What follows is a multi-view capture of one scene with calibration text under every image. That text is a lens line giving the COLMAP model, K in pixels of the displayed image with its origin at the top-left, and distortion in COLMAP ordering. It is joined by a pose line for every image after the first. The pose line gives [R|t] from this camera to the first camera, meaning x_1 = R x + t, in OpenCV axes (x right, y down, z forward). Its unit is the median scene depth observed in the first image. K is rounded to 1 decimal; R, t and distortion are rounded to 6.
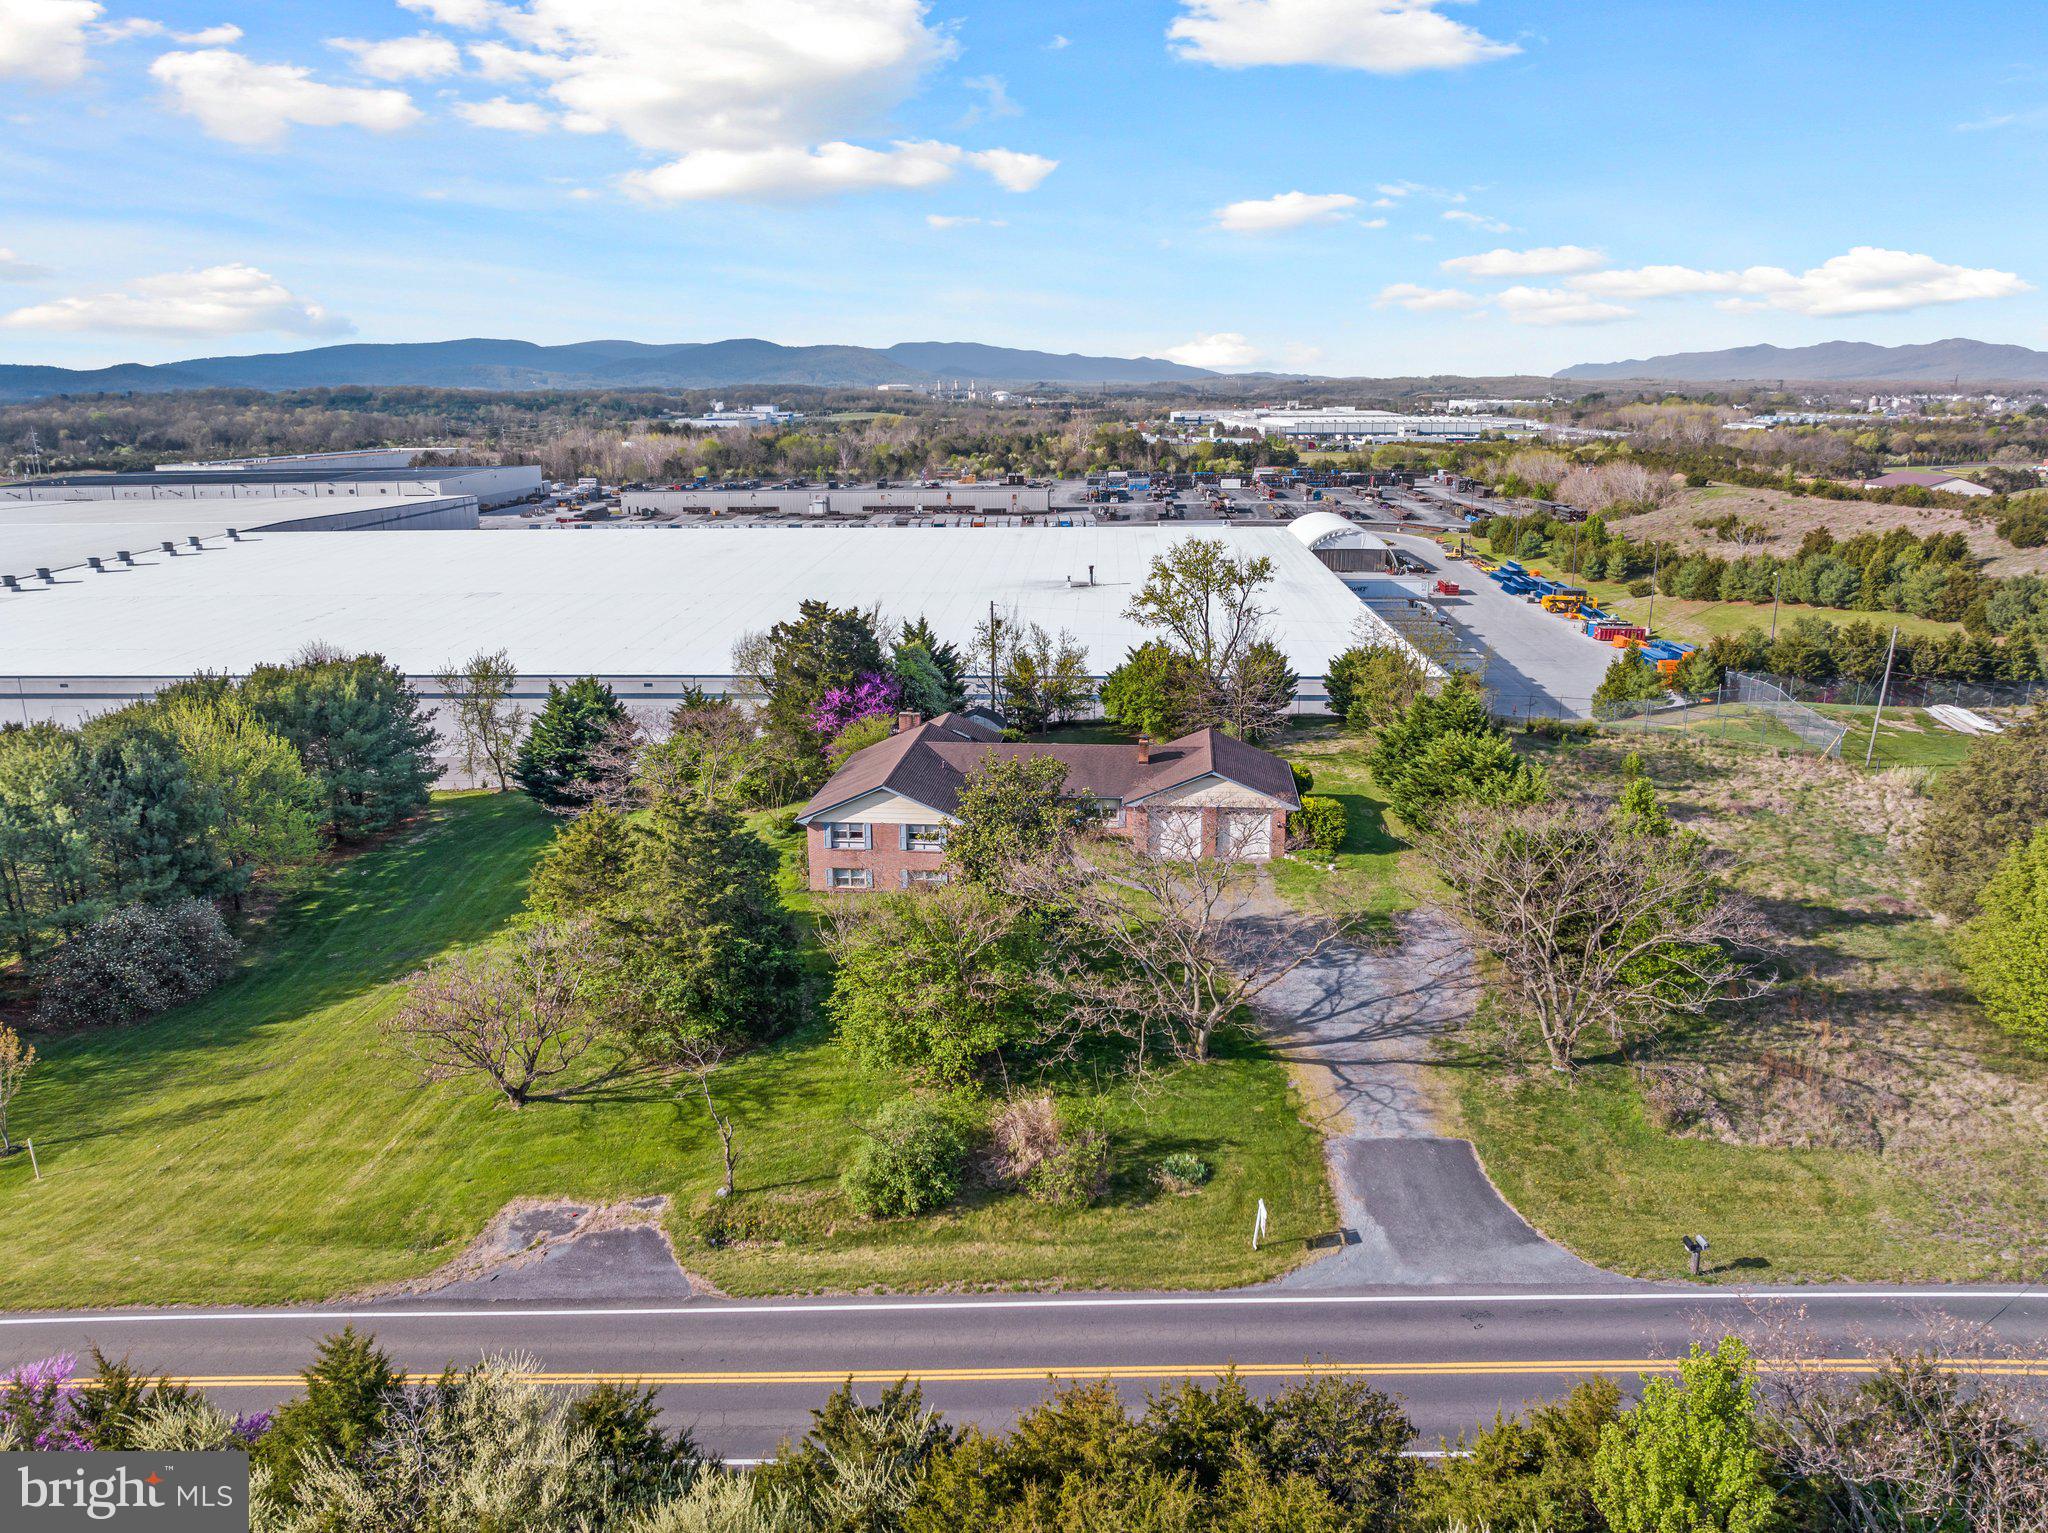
lens RADIAL K [[1457.5, 0, 1030.0], [0, 1457.5, 761.6], [0, 0, 1]] dist [-0.041431, 0.000081]
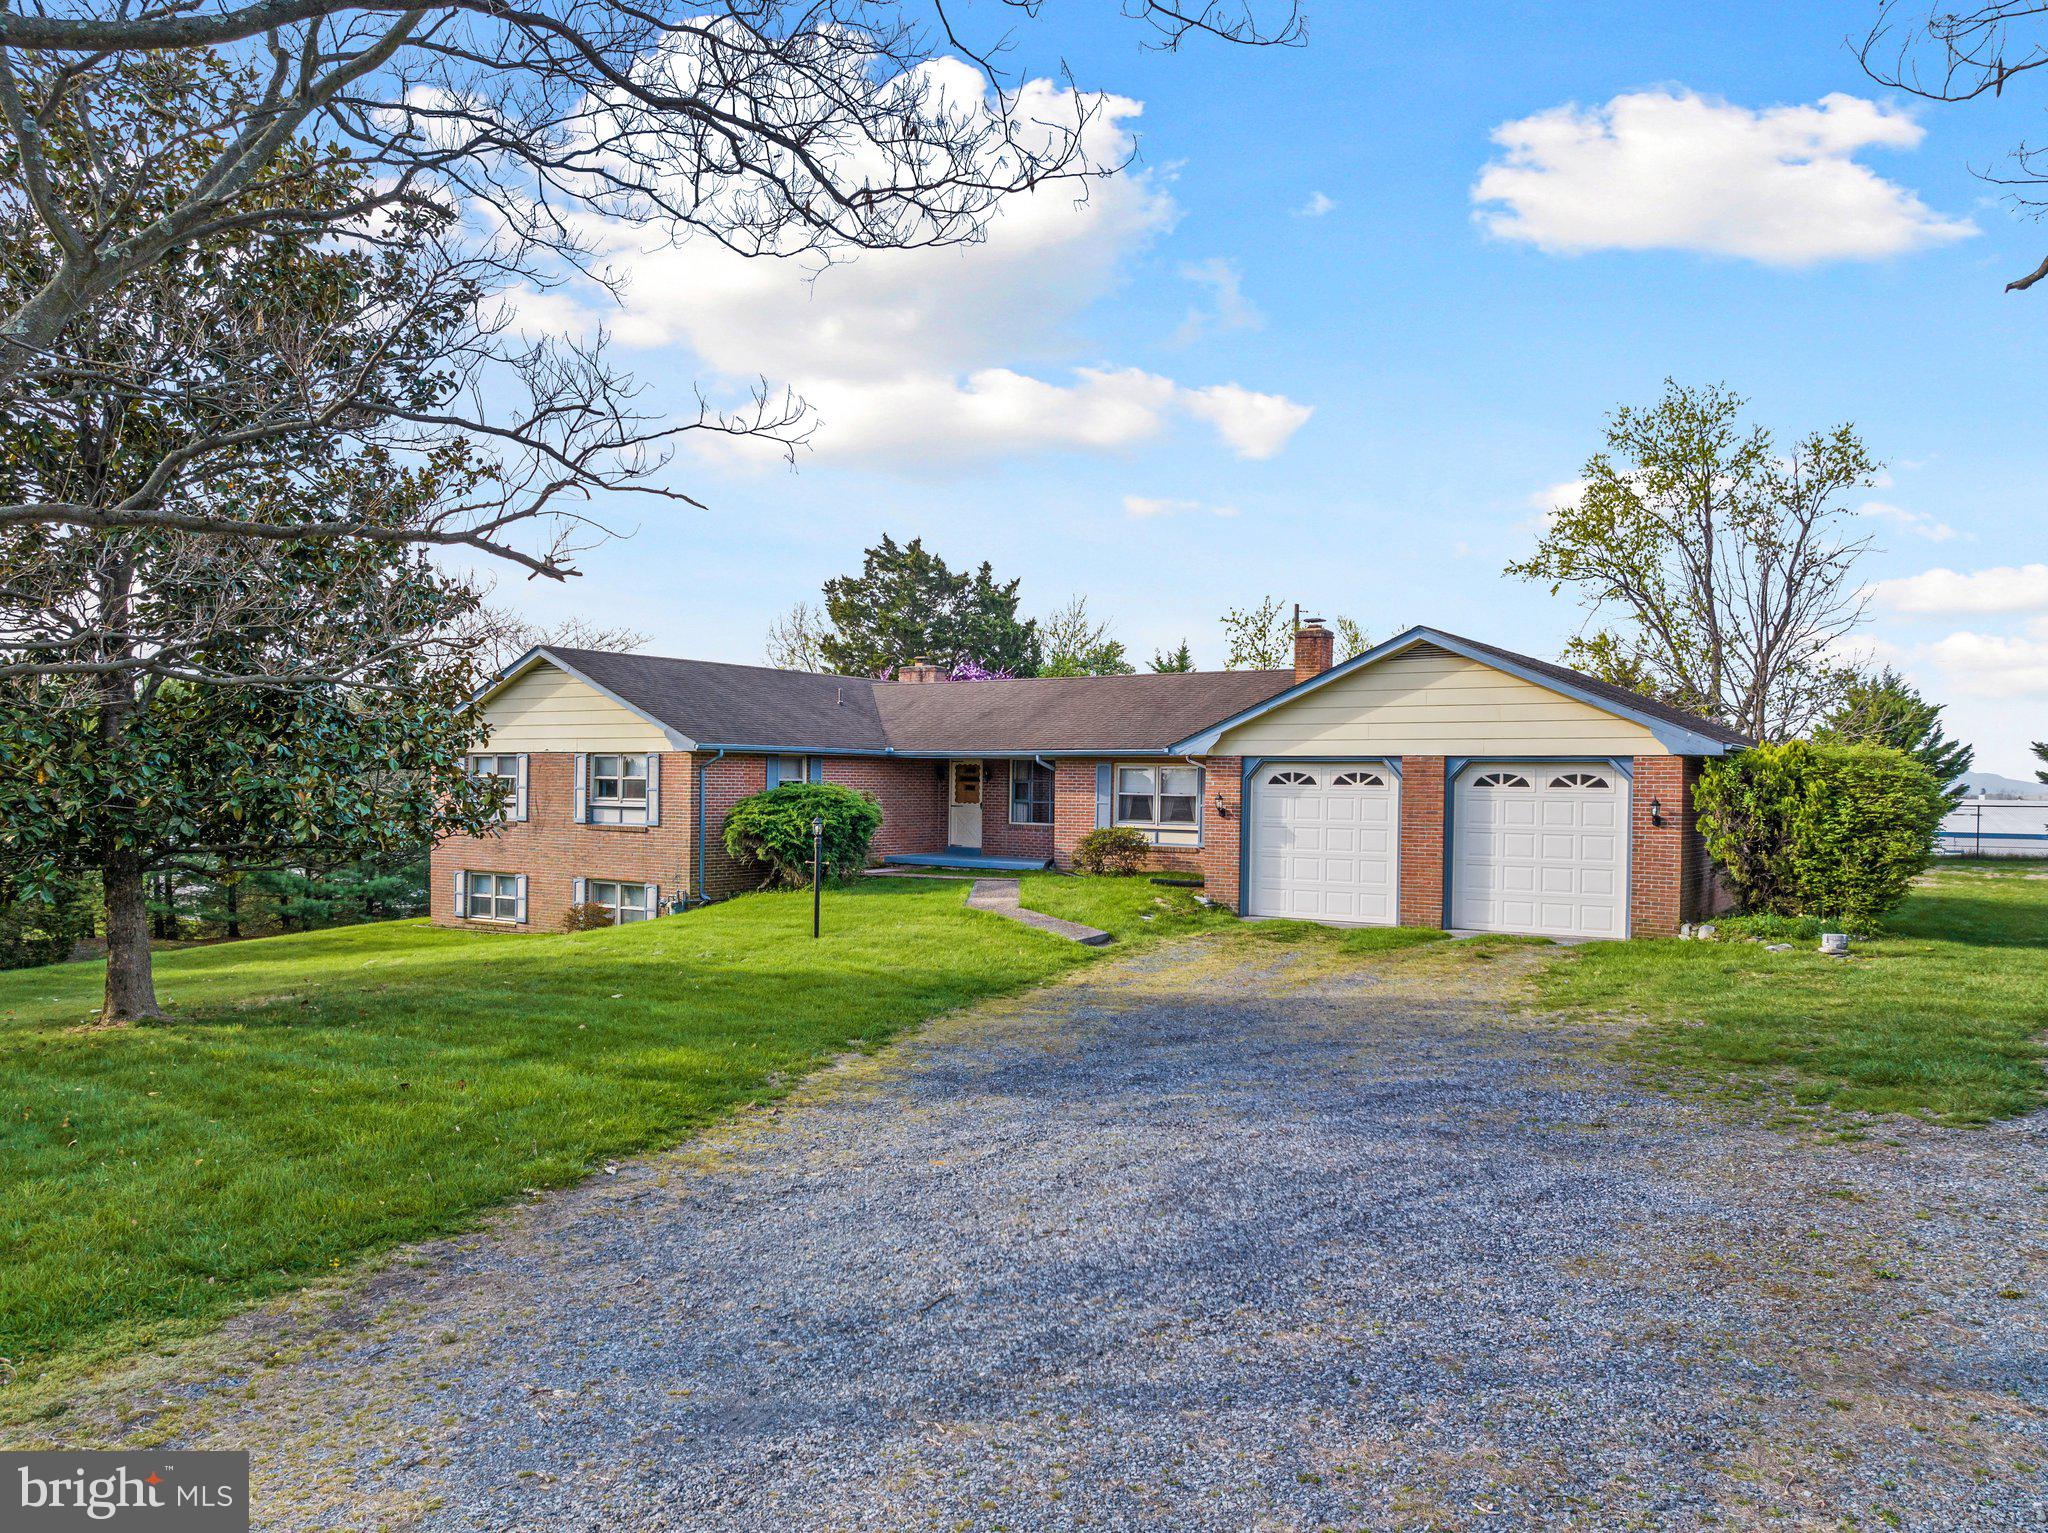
lens RADIAL K [[1493.0, 0, 1034.3], [0, 1493.0, 787.0], [0, 0, 1]] dist [-0.036880, -0.005656]
pose [[0.882080, 0.019042, -0.470714, 0.084596], [-0.139632, 0.964852, -0.222629, 0.050650], [0.449930, 0.262103, 0.853736, 0.295511]]
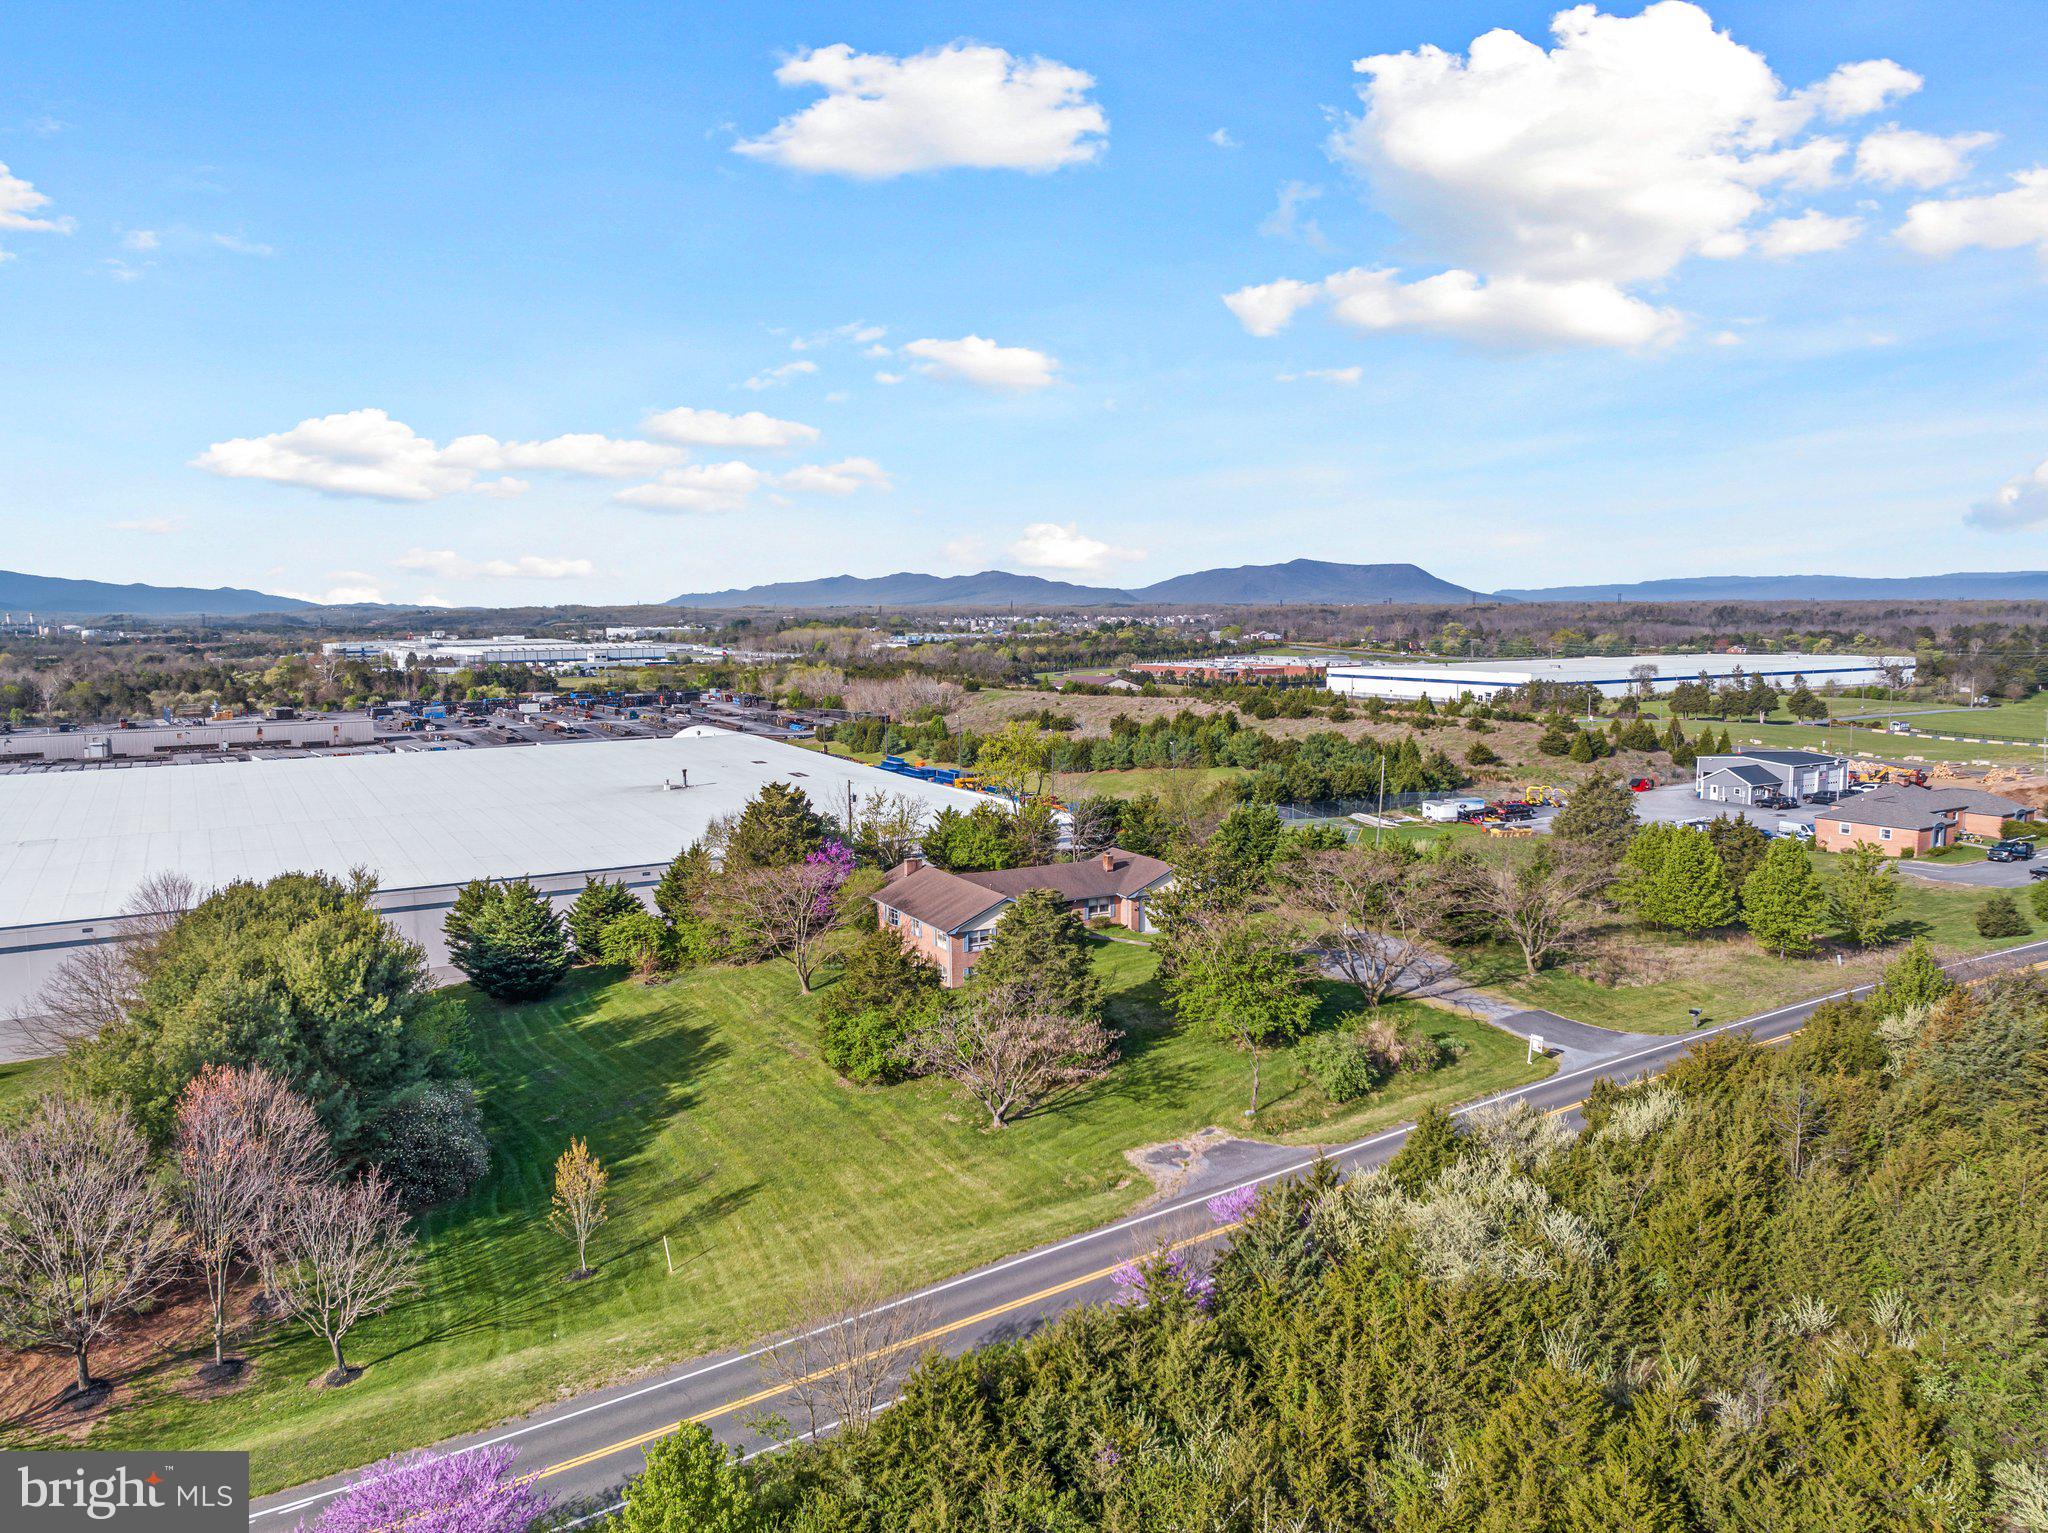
lens RADIAL K [[1457.5, 0, 1030.0], [0, 1457.5, 761.6], [0, 0, 1]] dist [-0.041431, 0.000081]
pose [[0.831302, -0.057595, 0.552829, -0.334098], [0.141211, 0.983867, -0.109840, 0.017873], [-0.537584, 0.169375, 0.826024, -0.058074]]
